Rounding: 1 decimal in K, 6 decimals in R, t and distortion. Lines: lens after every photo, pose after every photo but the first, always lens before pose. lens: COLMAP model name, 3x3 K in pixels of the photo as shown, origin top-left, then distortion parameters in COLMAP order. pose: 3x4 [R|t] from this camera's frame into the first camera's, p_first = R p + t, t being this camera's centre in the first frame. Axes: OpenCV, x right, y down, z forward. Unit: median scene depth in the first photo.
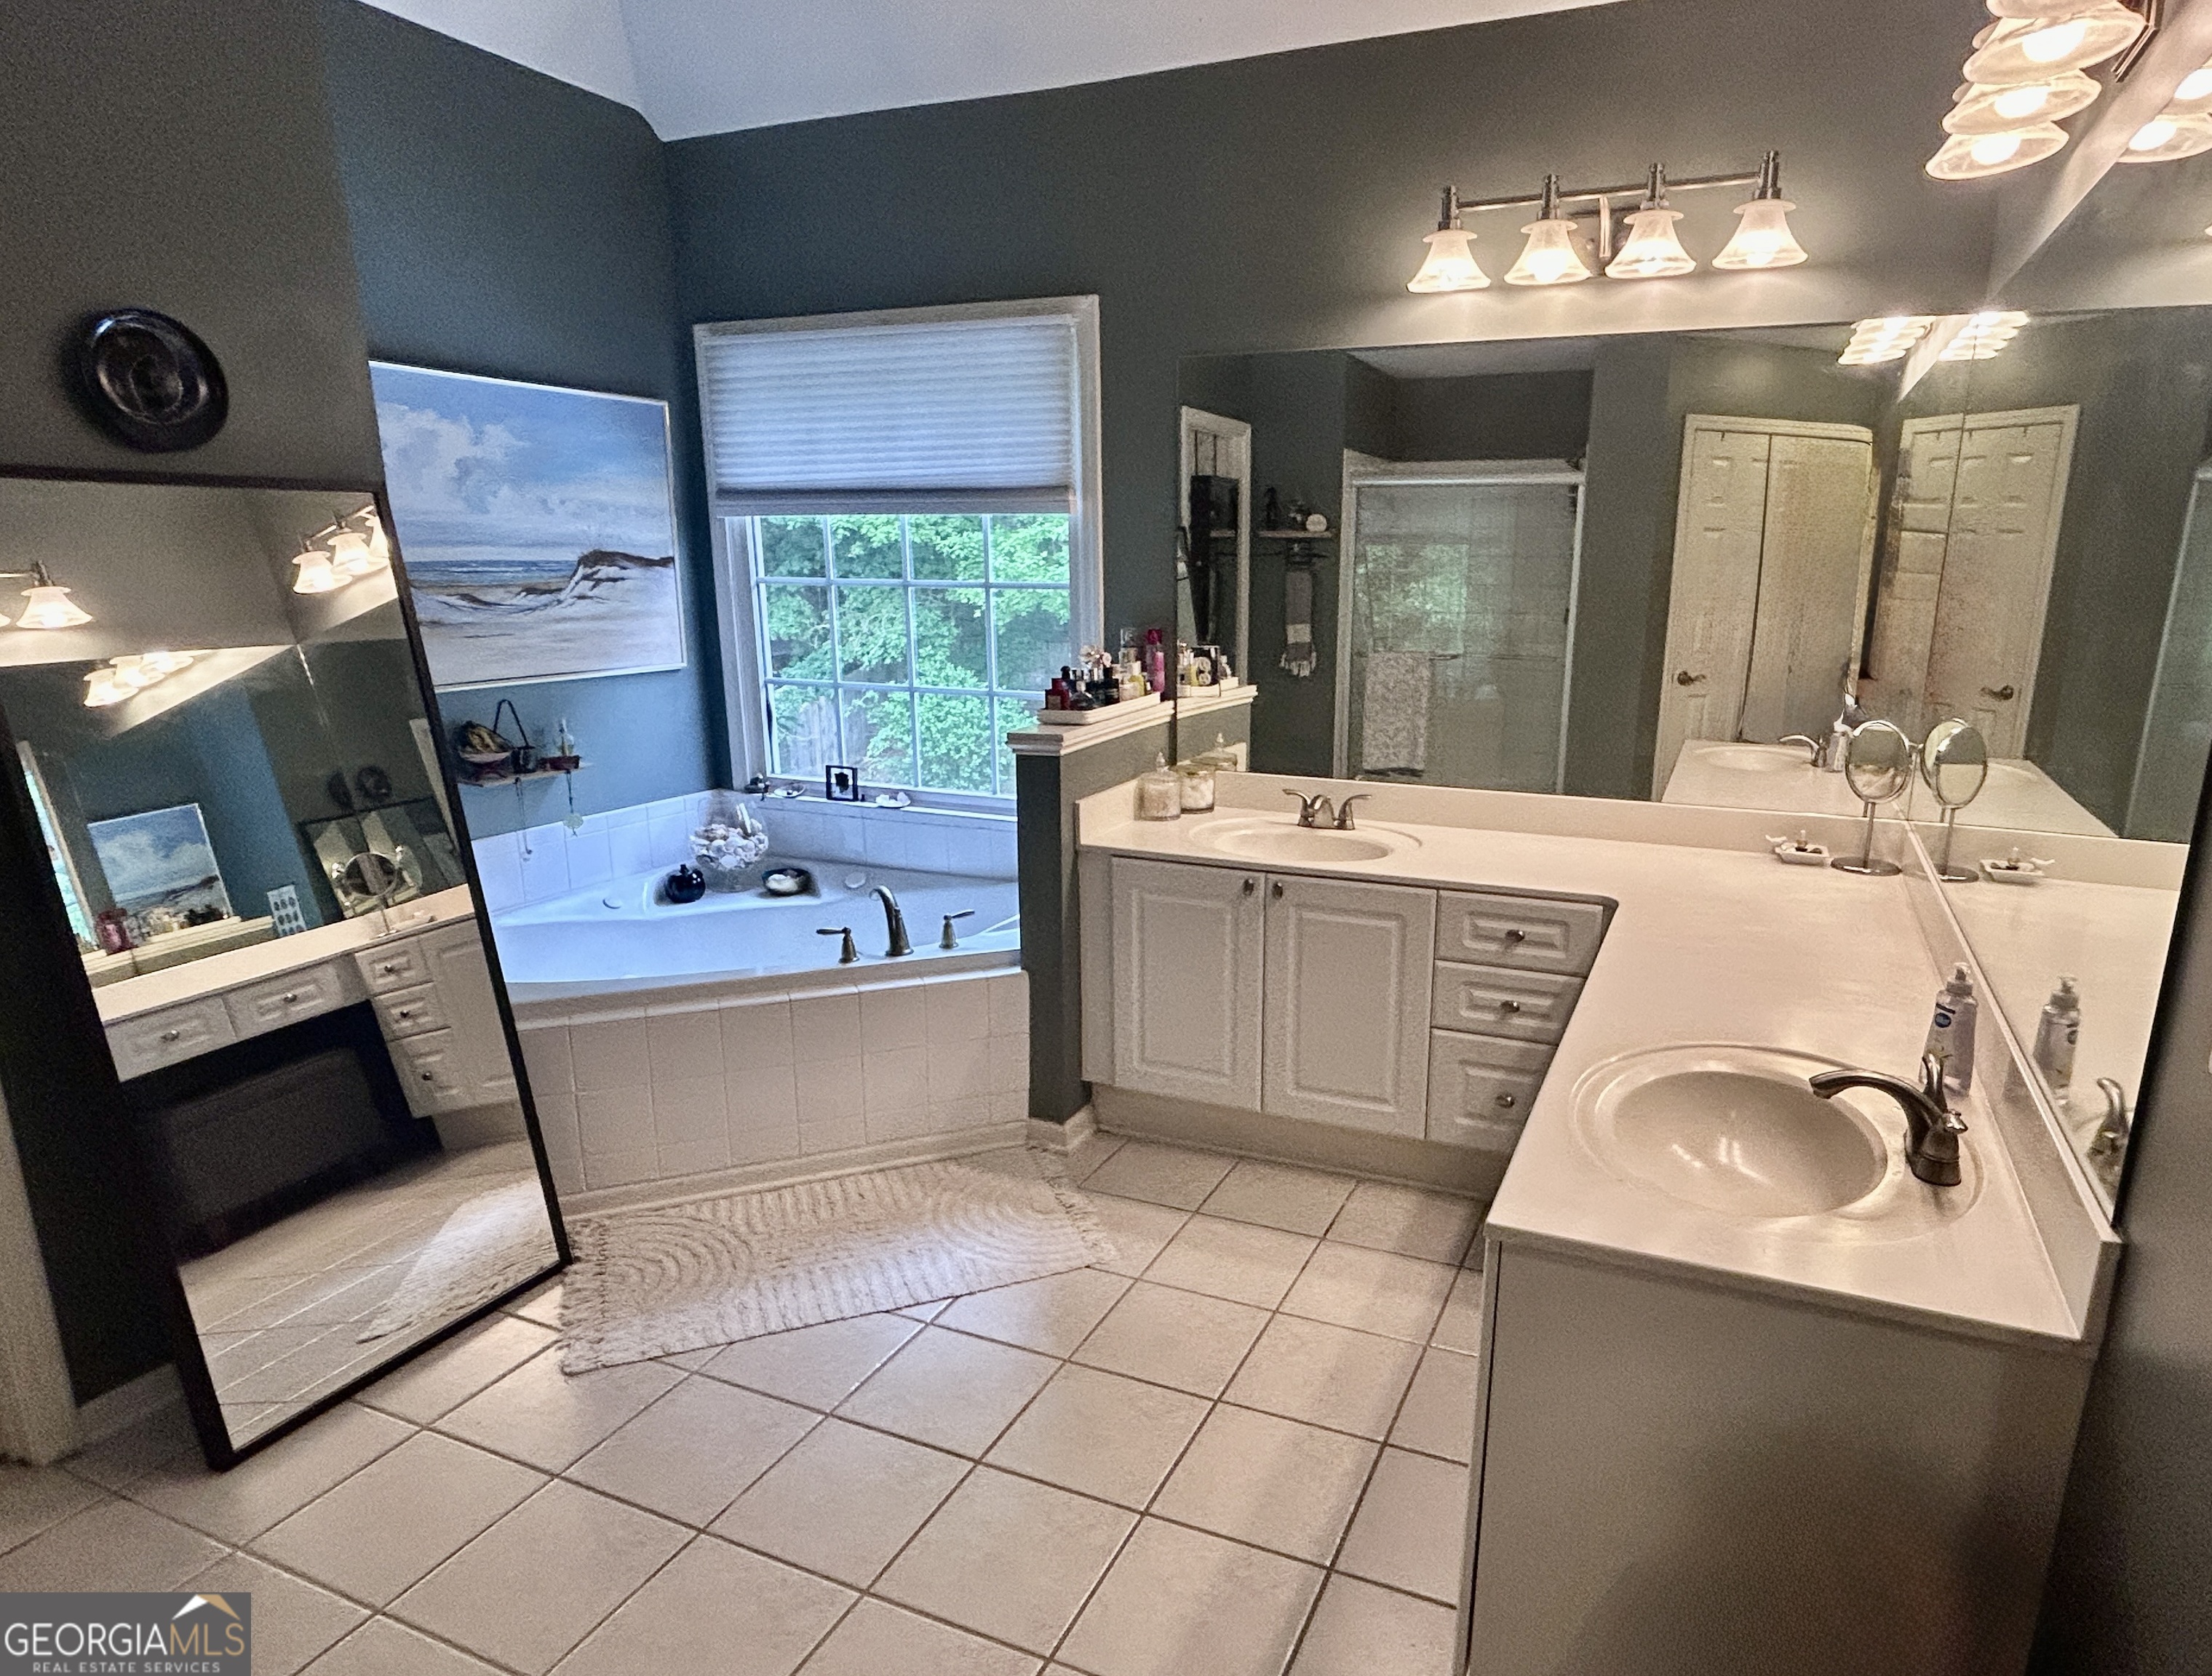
lens RADIAL K [[1355.6, 0, 1114.7], [0, 1355.6, 903.5], [0, 0, 1]] dist [0.010786, -0.034839]
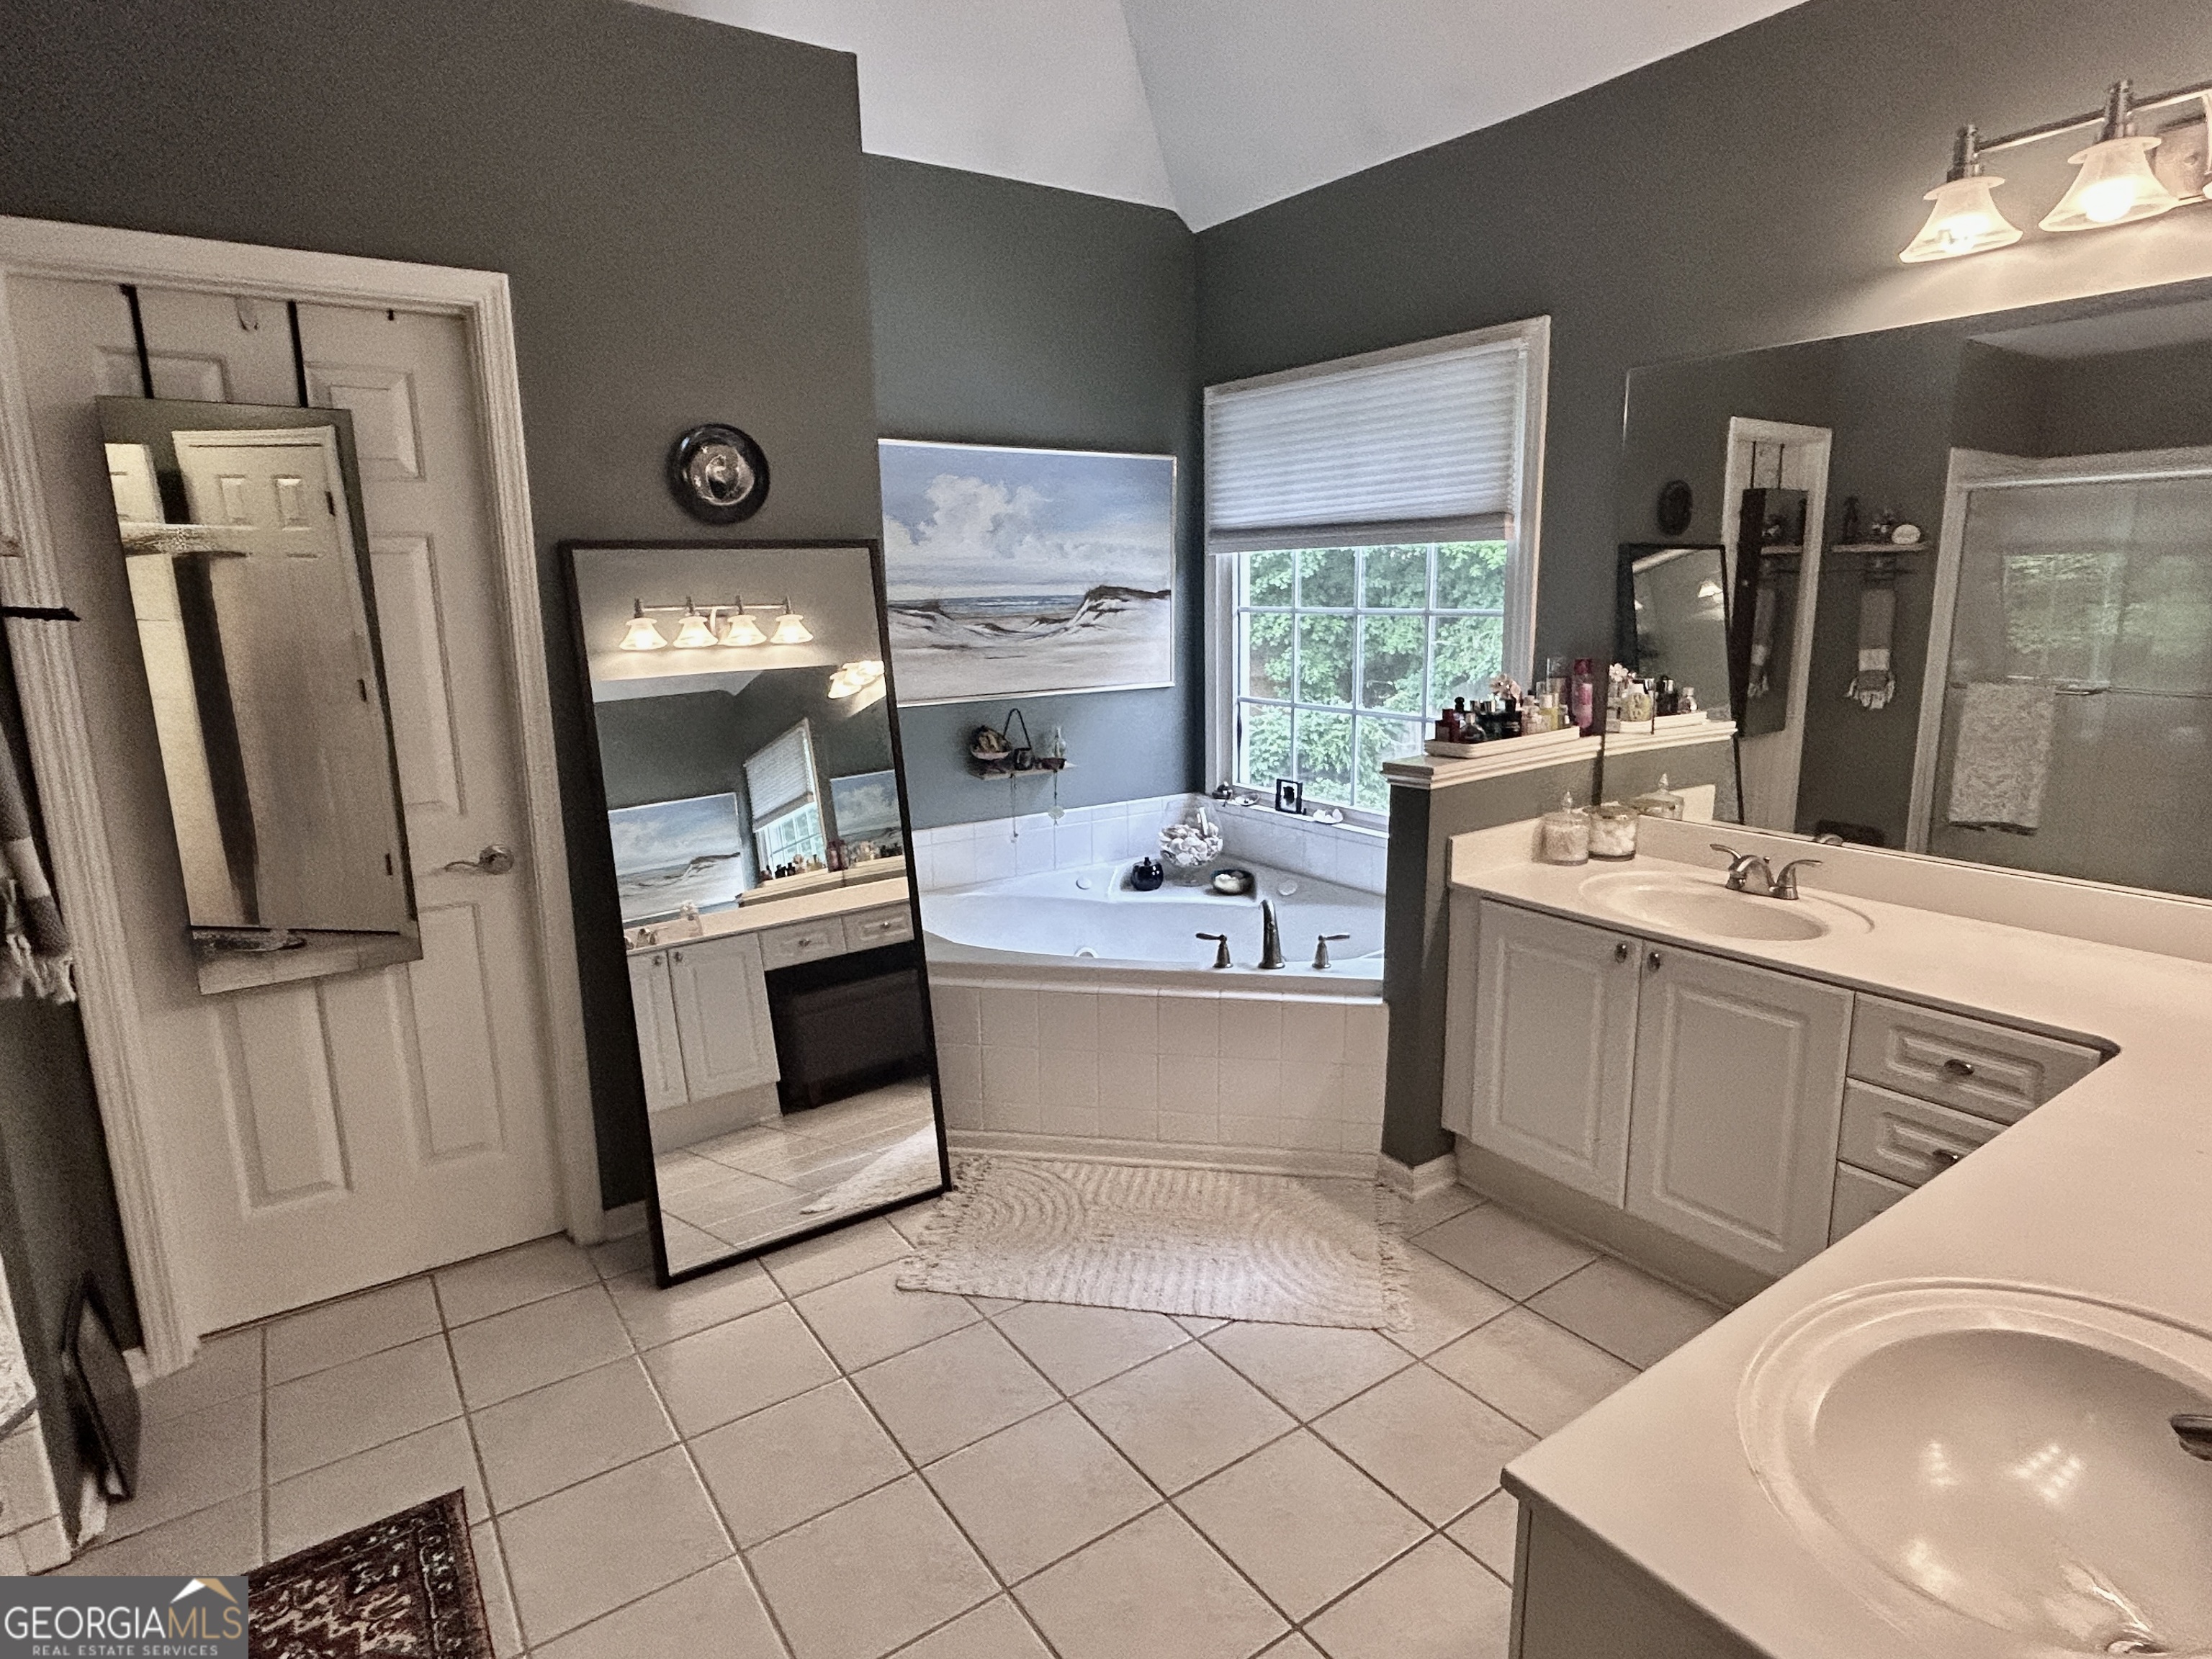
lens RADIAL K [[1197.5, 0, 1093.4], [0, 1197.5, 817.1], [0, 0, 1]] dist [0.003066, -0.001579]
pose [[0.847014, 0.083494, -0.524973, 0.184857], [-0.110460, 0.993676, -0.020182, -0.040544], [0.519968, 0.075083, 0.850880, 0.131097]]
